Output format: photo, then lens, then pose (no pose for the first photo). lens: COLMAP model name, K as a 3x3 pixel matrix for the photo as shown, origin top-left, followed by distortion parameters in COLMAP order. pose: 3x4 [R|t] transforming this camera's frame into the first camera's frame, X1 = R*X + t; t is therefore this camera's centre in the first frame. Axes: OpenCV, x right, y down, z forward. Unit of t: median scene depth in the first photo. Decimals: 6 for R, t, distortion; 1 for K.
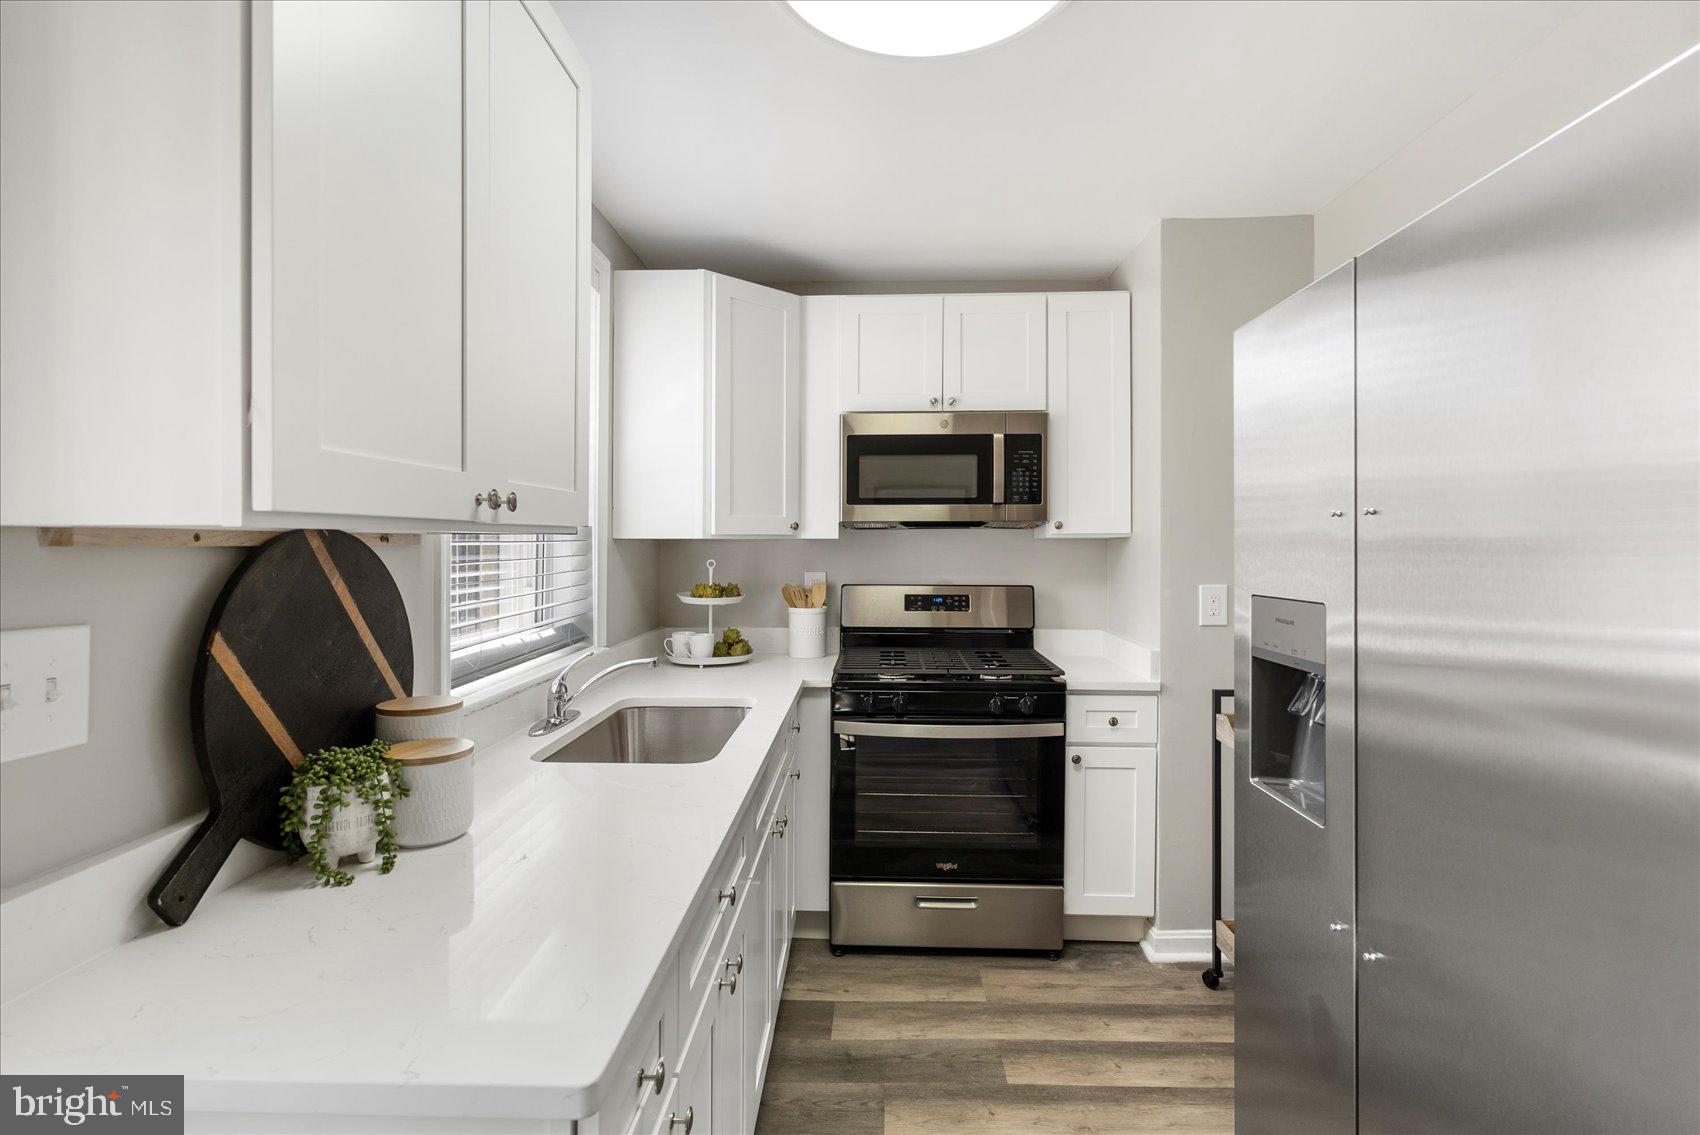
lens RADIAL K [[794.7, 0, 858.3], [0, 794.7, 546.3], [0, 0, 1]] dist [-0.003540, 0.005663]
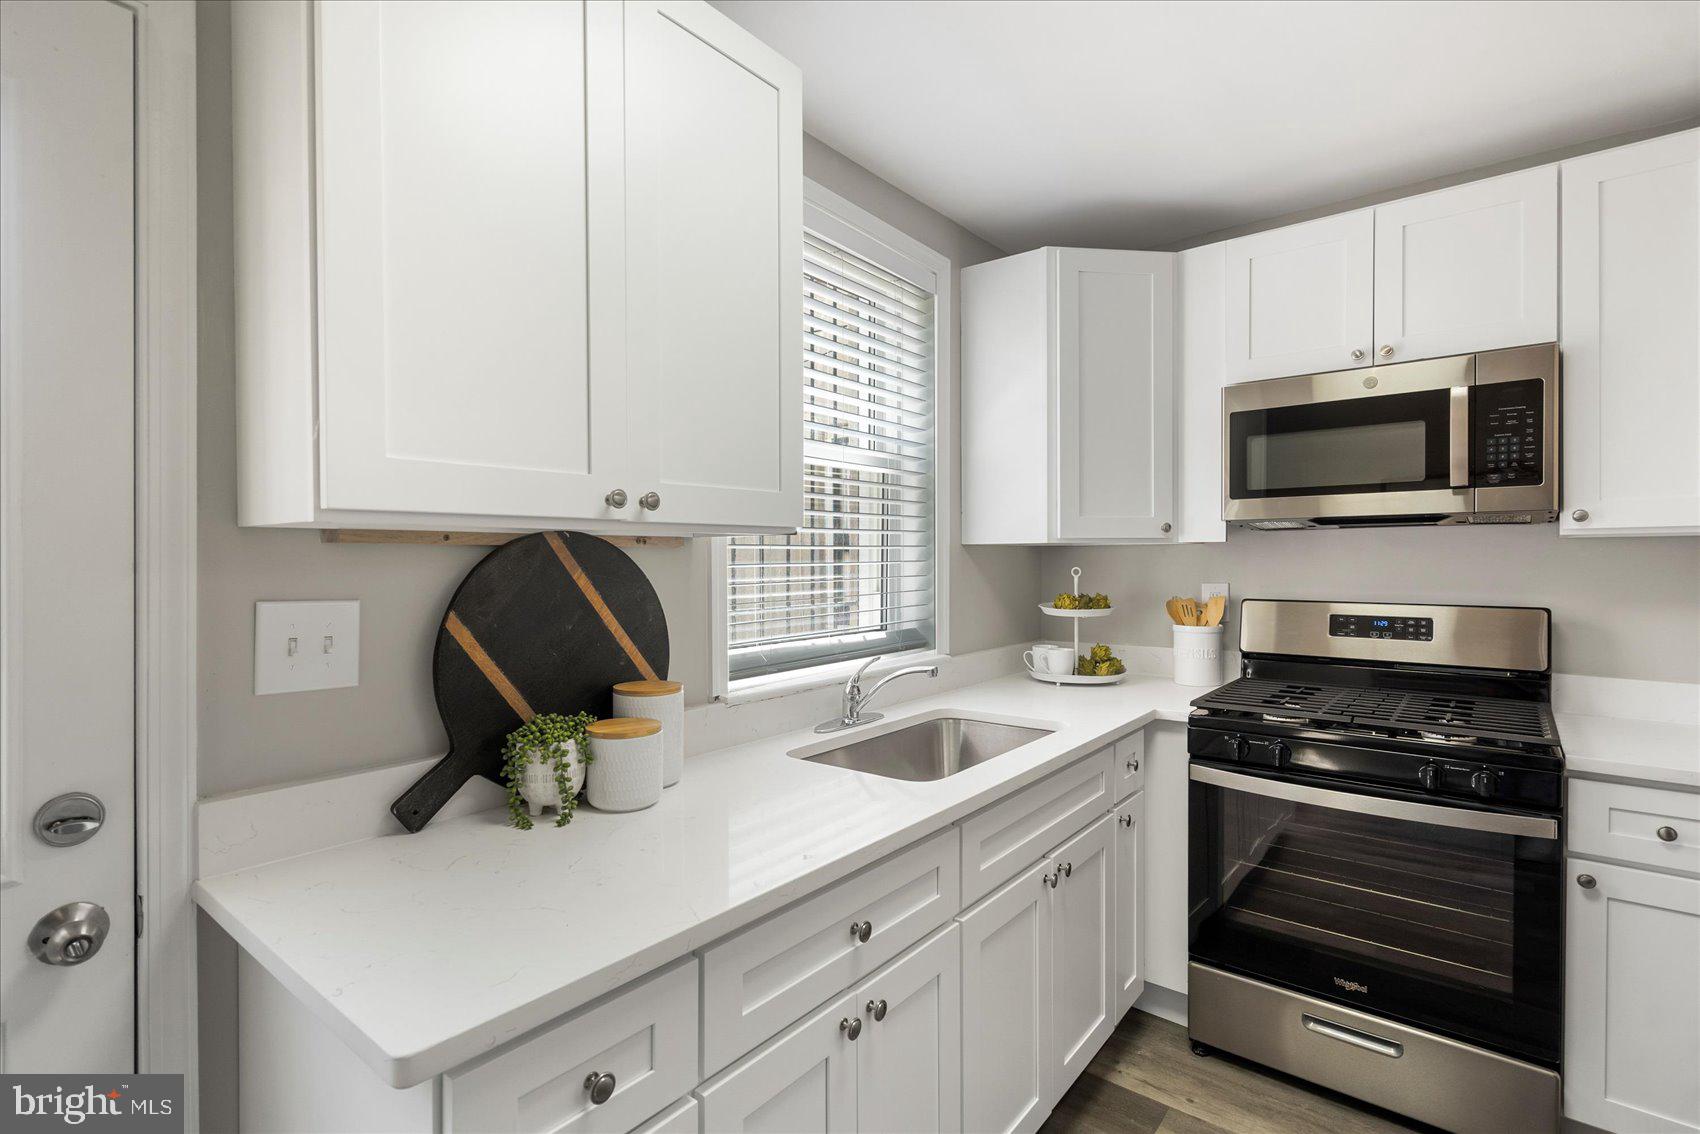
lens RADIAL K [[809.3, 0, 860.2], [0, 809.3, 564.5], [0, 0, 1]] dist [0.000482, 0.000565]
pose [[0.804058, 0.002184, -0.594547, 0.179837], [0.000896, 0.999988, 0.004884, 0.009897], [0.594550, -0.004460, 0.804046, 0.124877]]
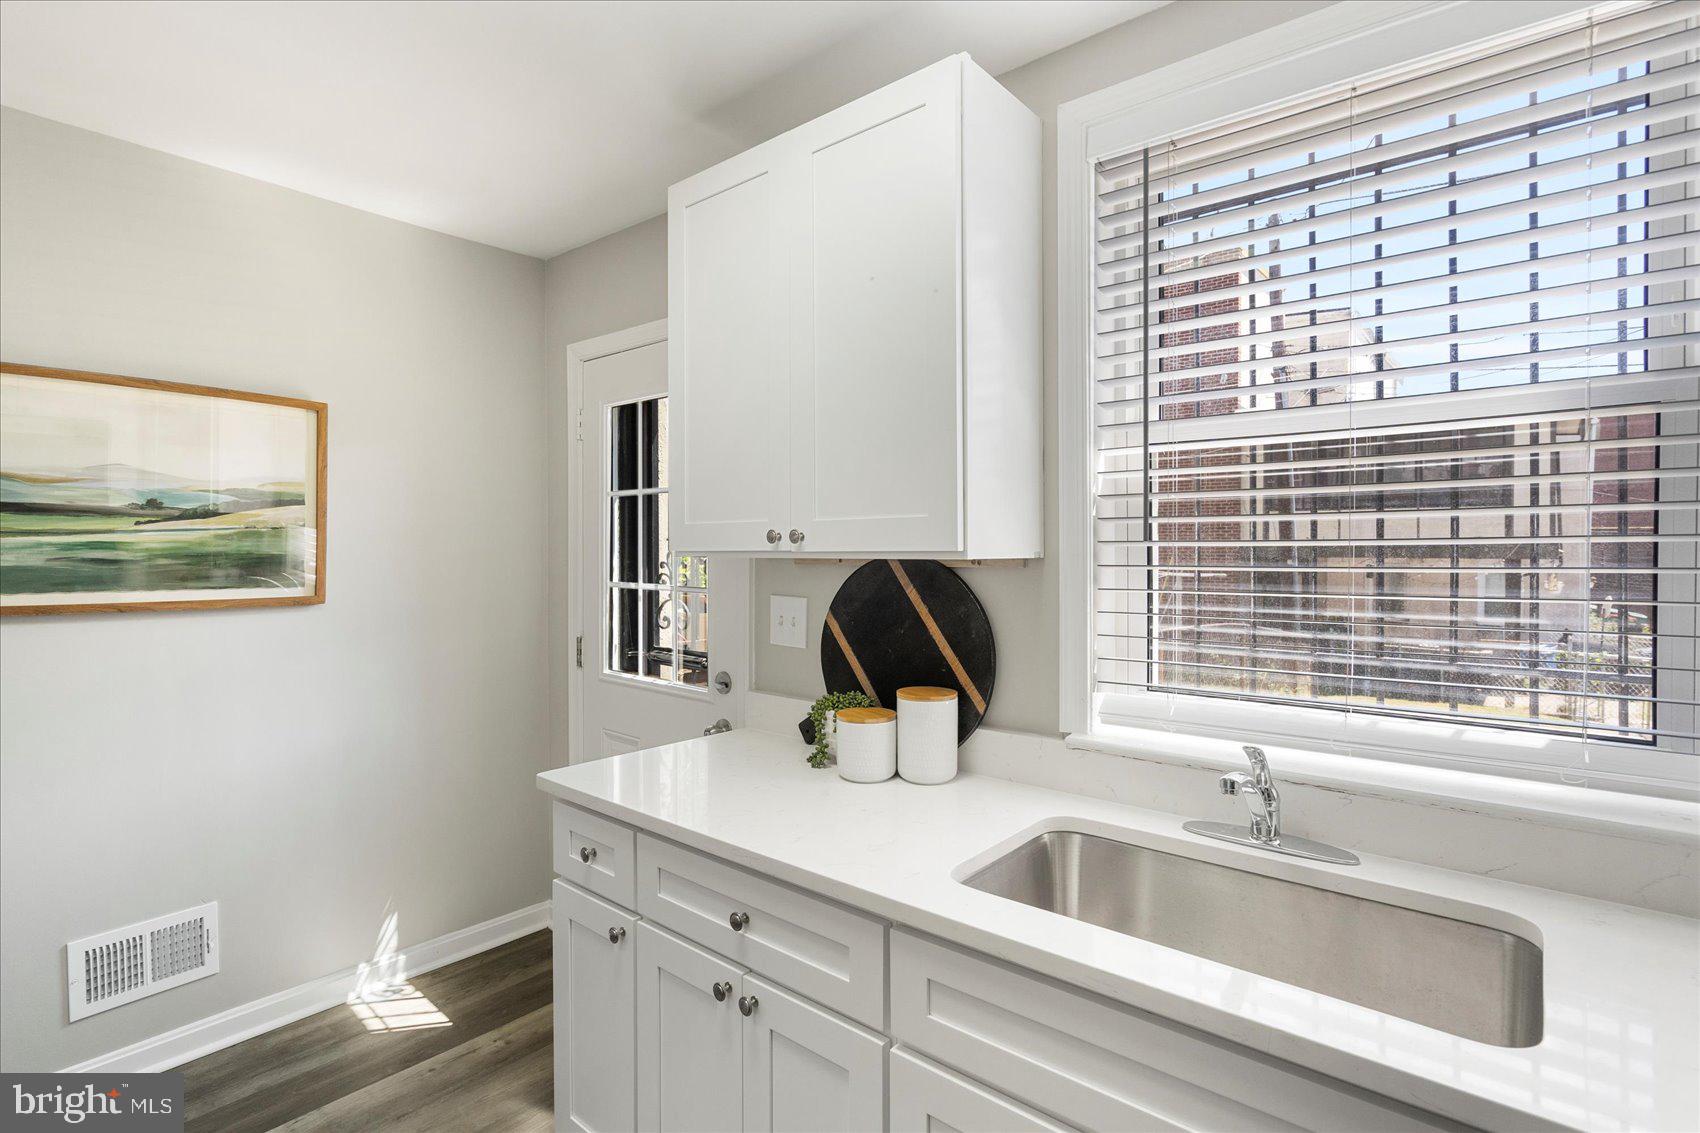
lens RADIAL K [[809.3, 0, 860.2], [0, 809.3, 564.0], [0, 0, 1]] dist [0.000482, 0.000565]
pose [[-0.614602, 0.005953, -0.788815, 0.258460], [-0.006162, 0.999905, 0.012348, -0.010739], [0.788813, 0.012450, -0.614507, 0.826772]]
